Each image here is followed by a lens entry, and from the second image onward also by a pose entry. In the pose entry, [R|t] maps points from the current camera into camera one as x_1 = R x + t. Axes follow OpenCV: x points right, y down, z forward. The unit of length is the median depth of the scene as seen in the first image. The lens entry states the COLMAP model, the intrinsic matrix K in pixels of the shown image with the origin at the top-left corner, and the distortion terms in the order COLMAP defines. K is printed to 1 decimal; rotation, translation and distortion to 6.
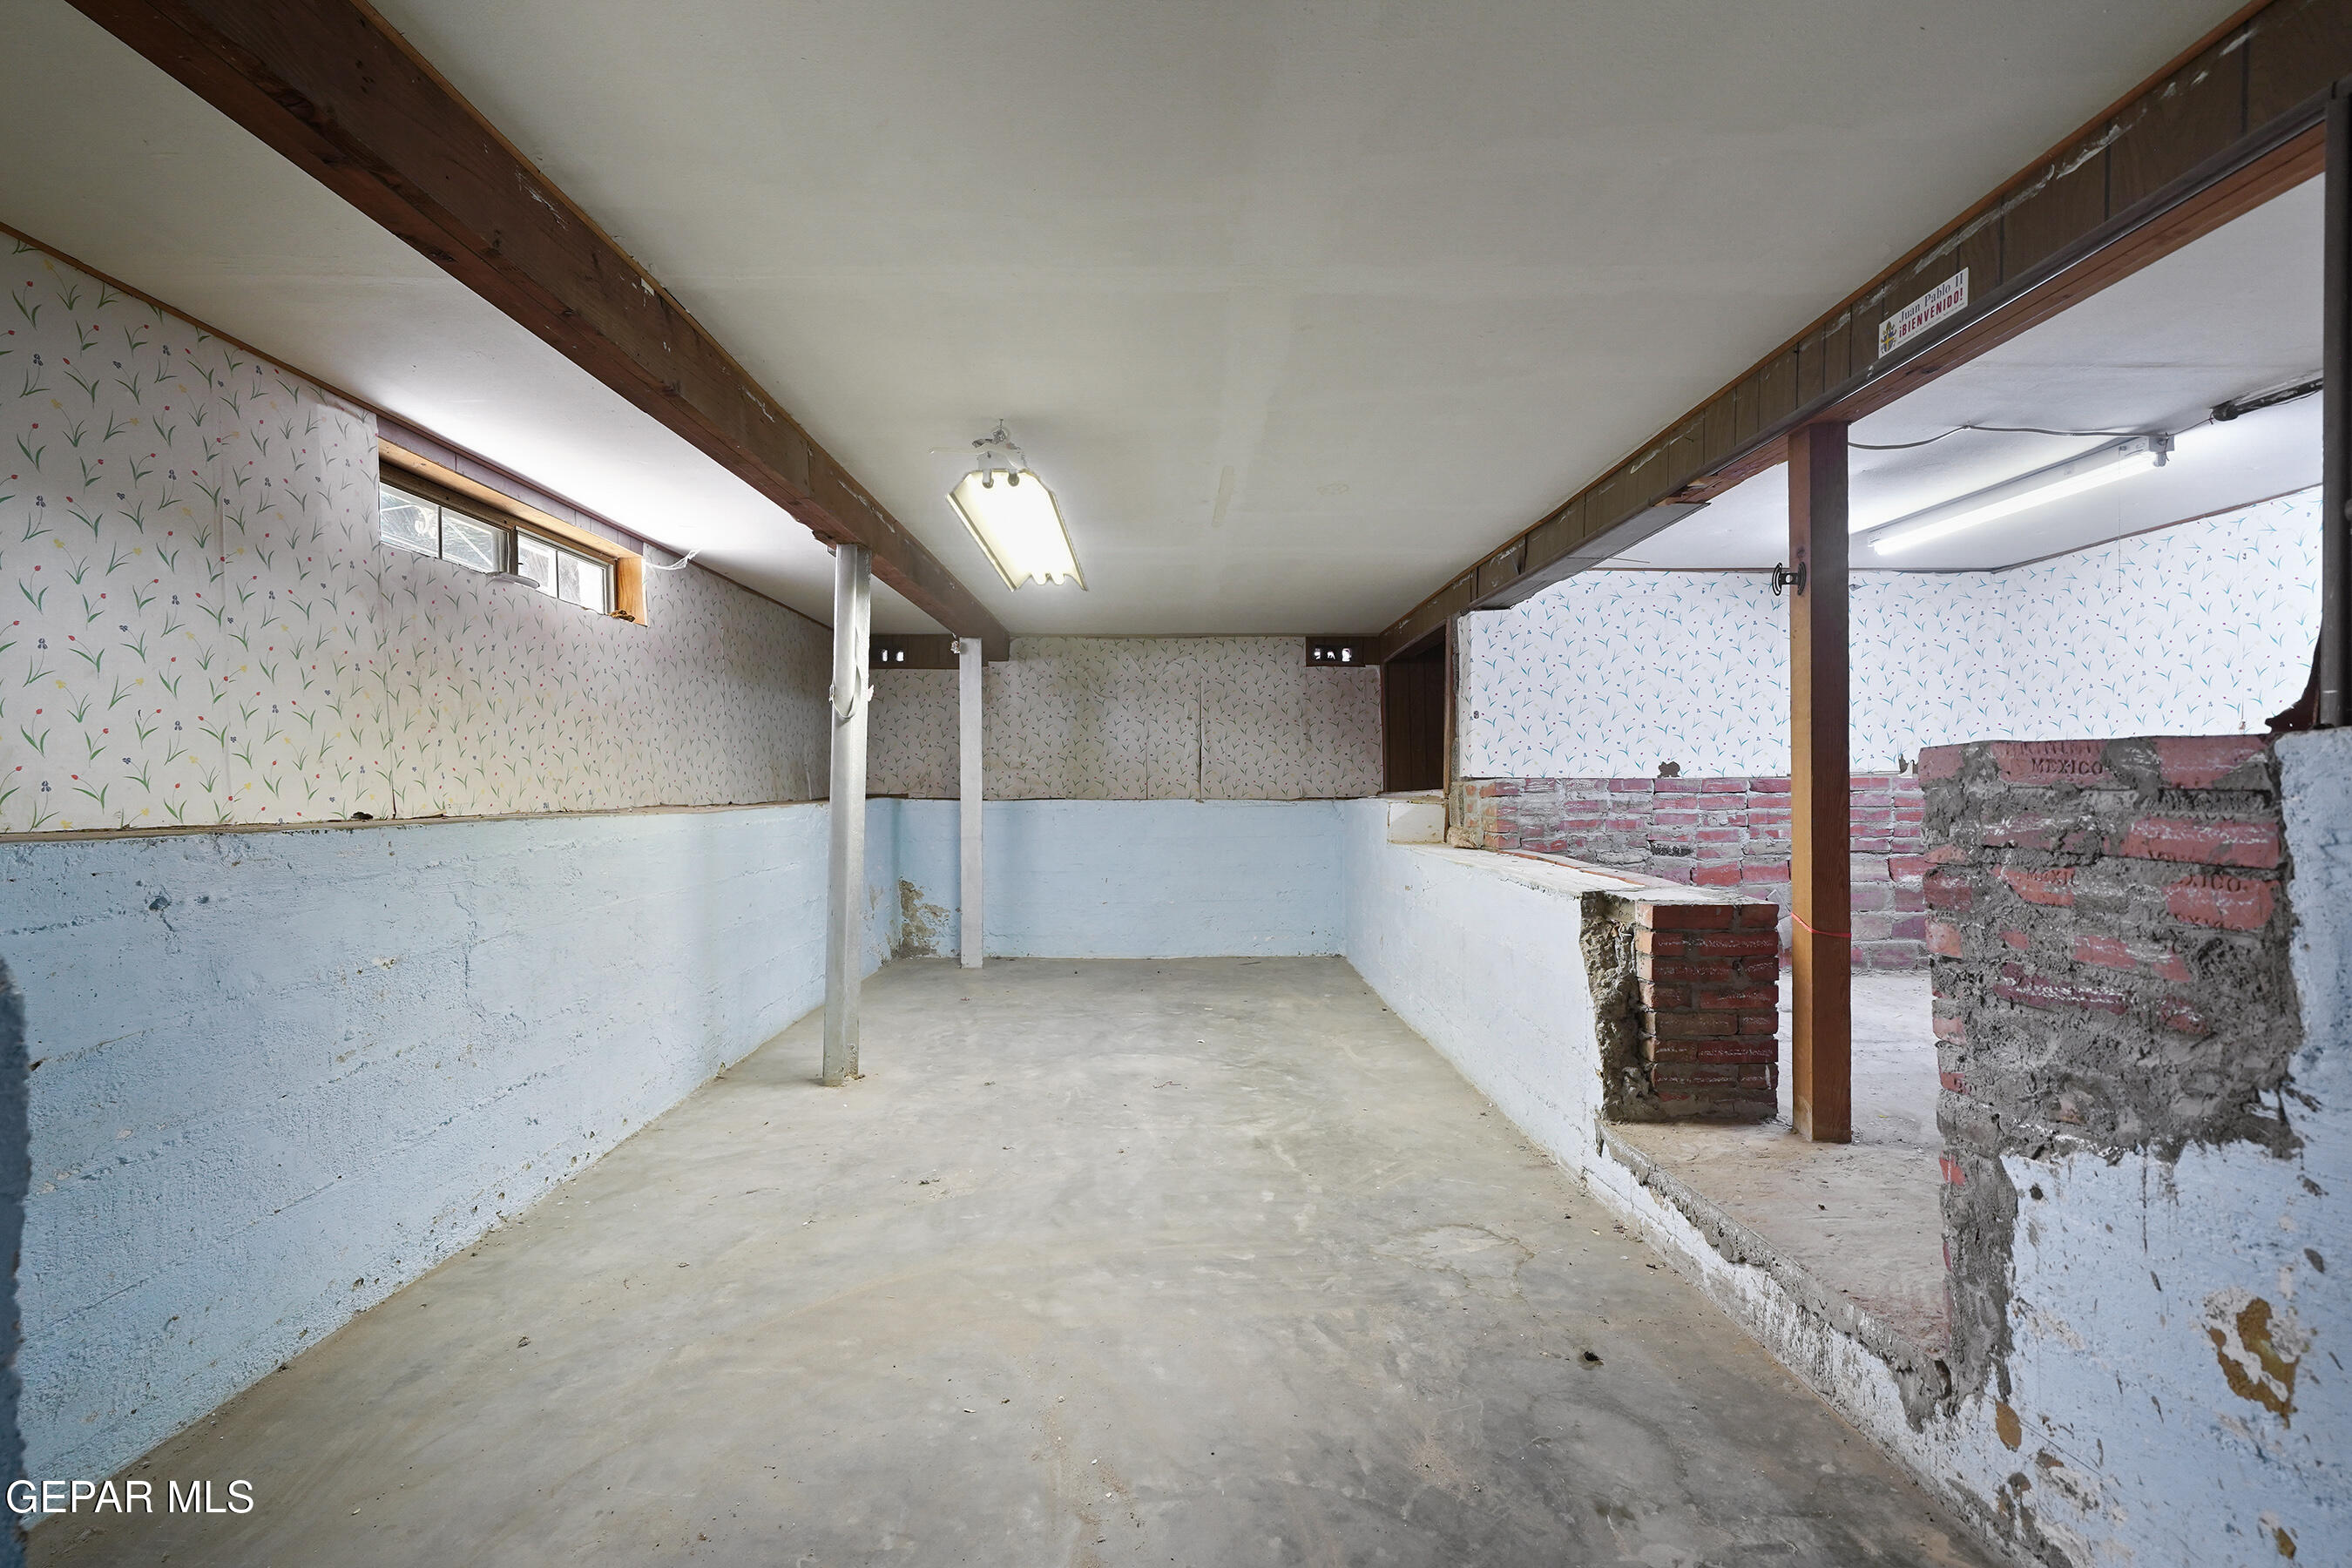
lens RADIAL K [[1097.5, 0, 1161.6], [0, 1097.5, 771.9], [0, 0, 1]] dist [-0.001234, 0.001846]
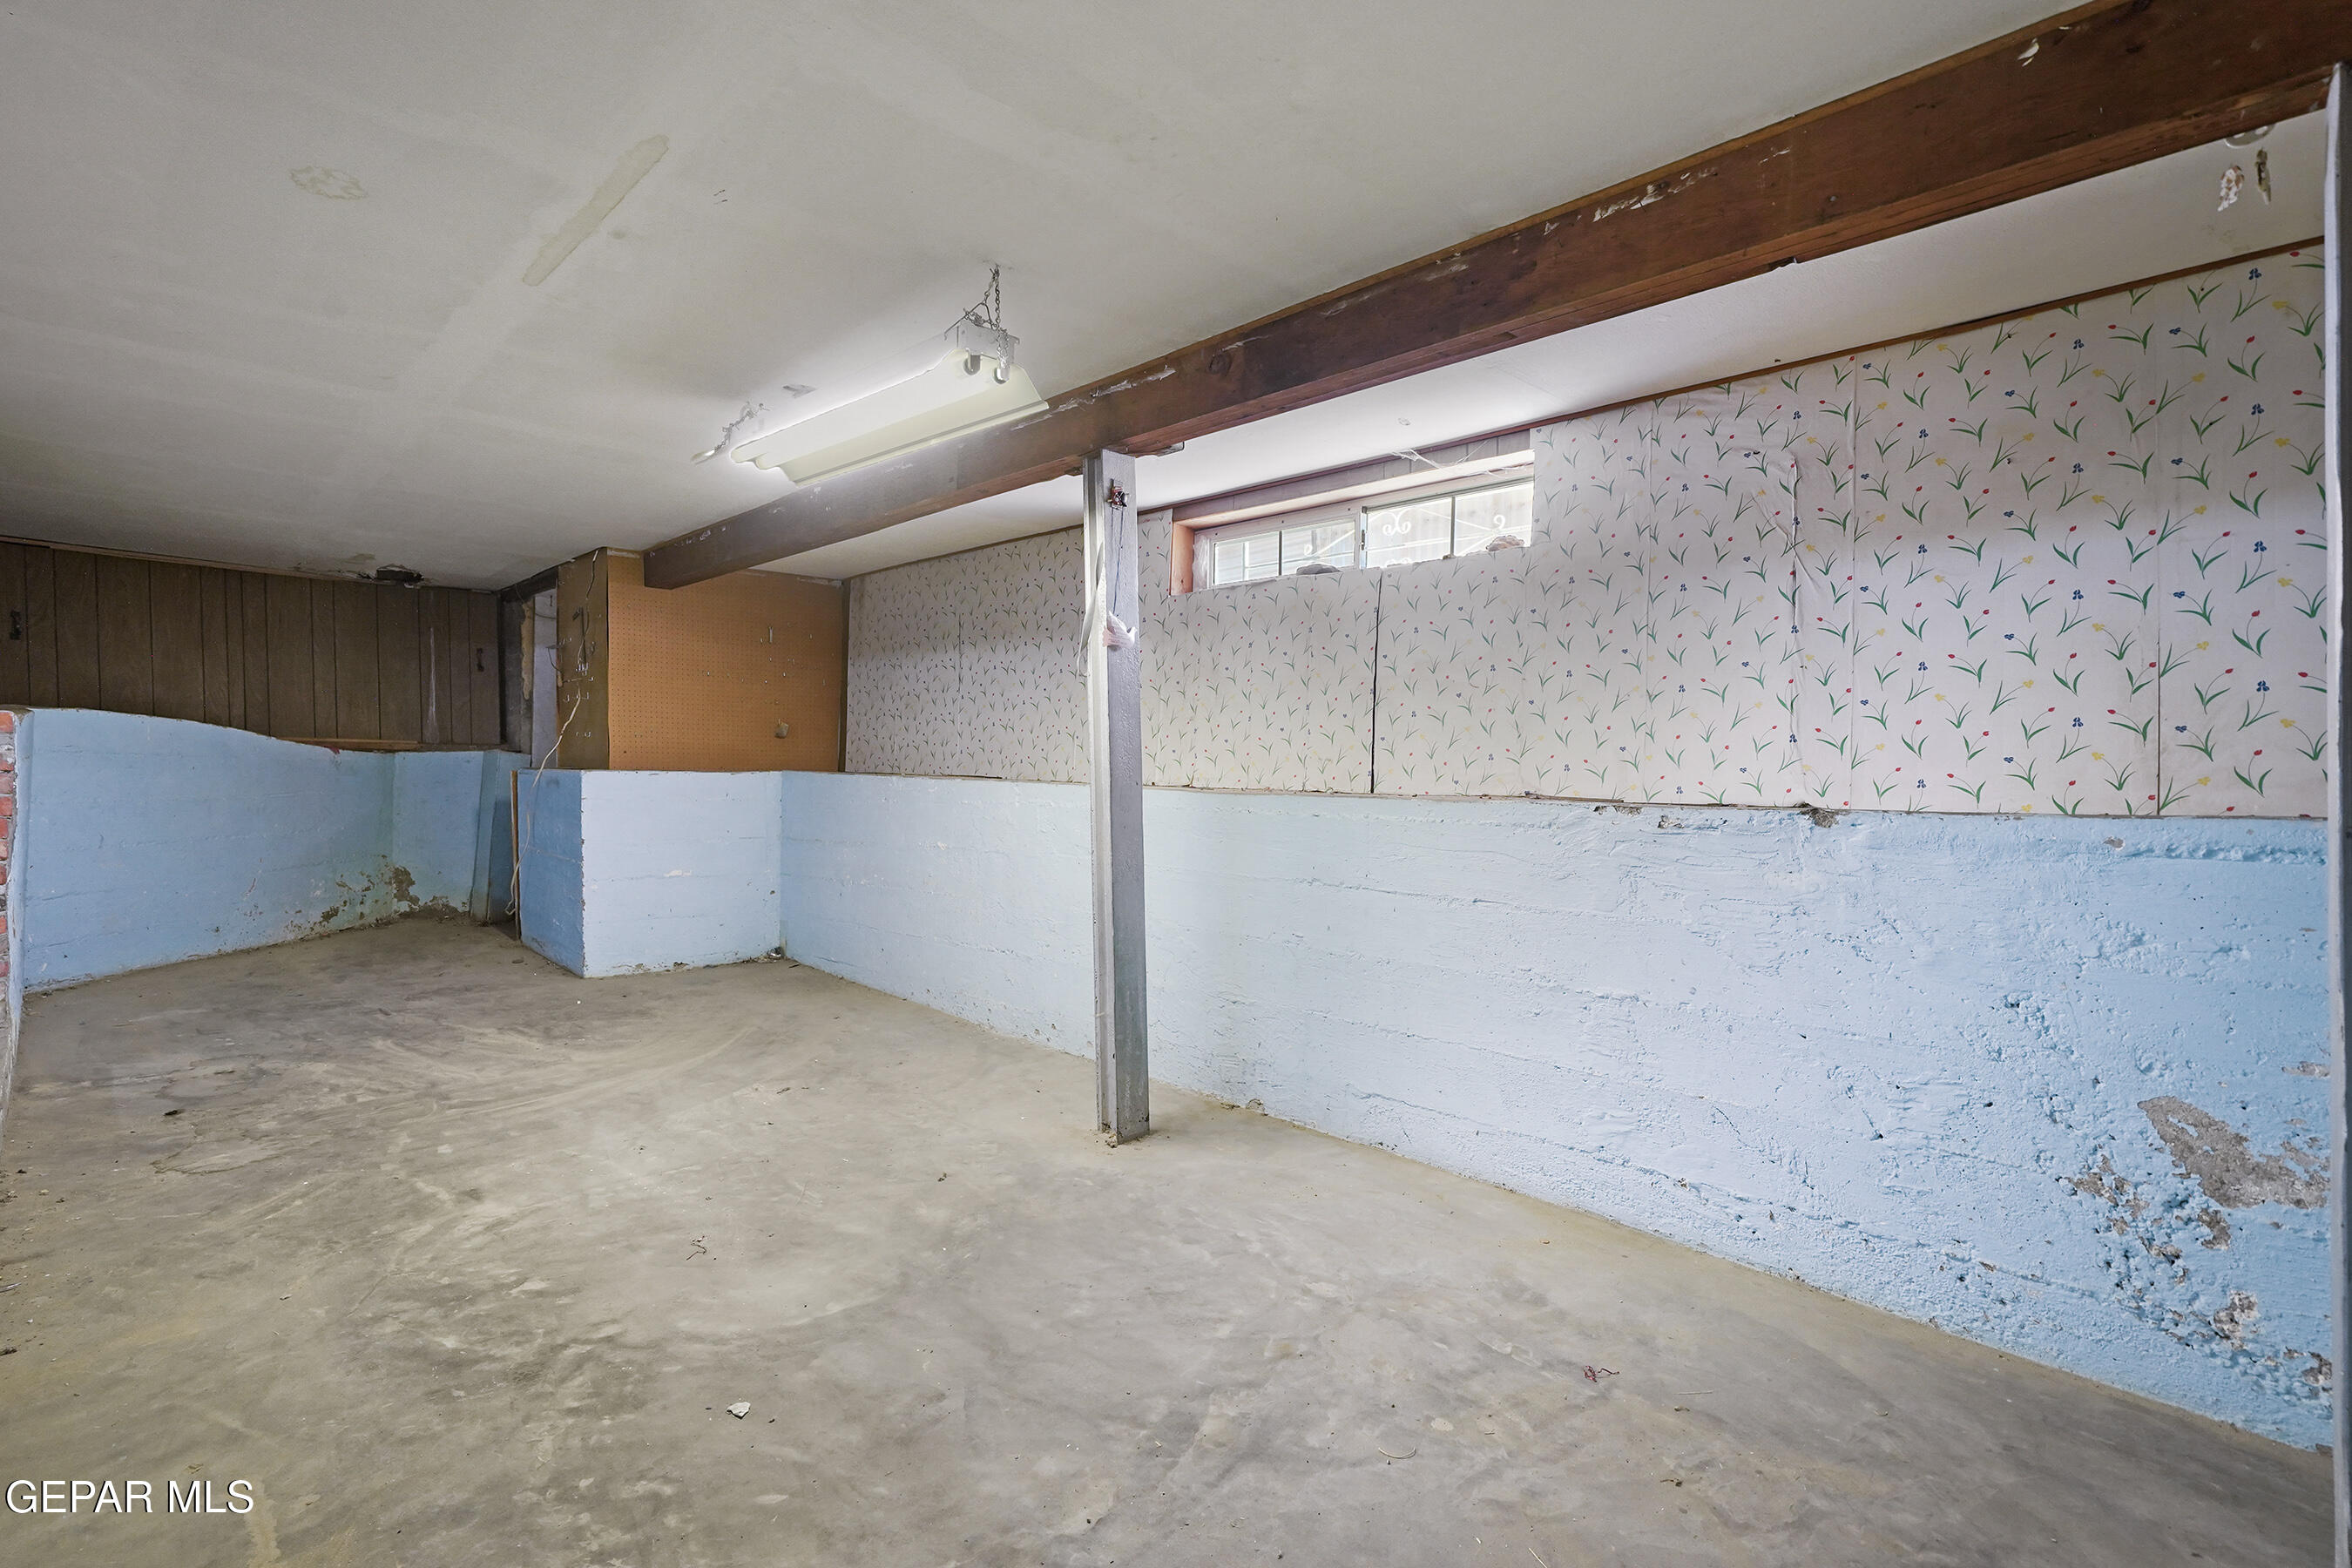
lens RADIAL K [[1097.5, 0, 1161.6], [0, 1097.5, 771.9], [0, 0, 1]] dist [-0.001234, 0.001846]
pose [[-0.729943, -0.007055, -0.683471, 0.287744], [-0.010355, 0.999946, 0.000738, 0.023742], [0.683429, 0.007616, -0.729977, 2.038346]]
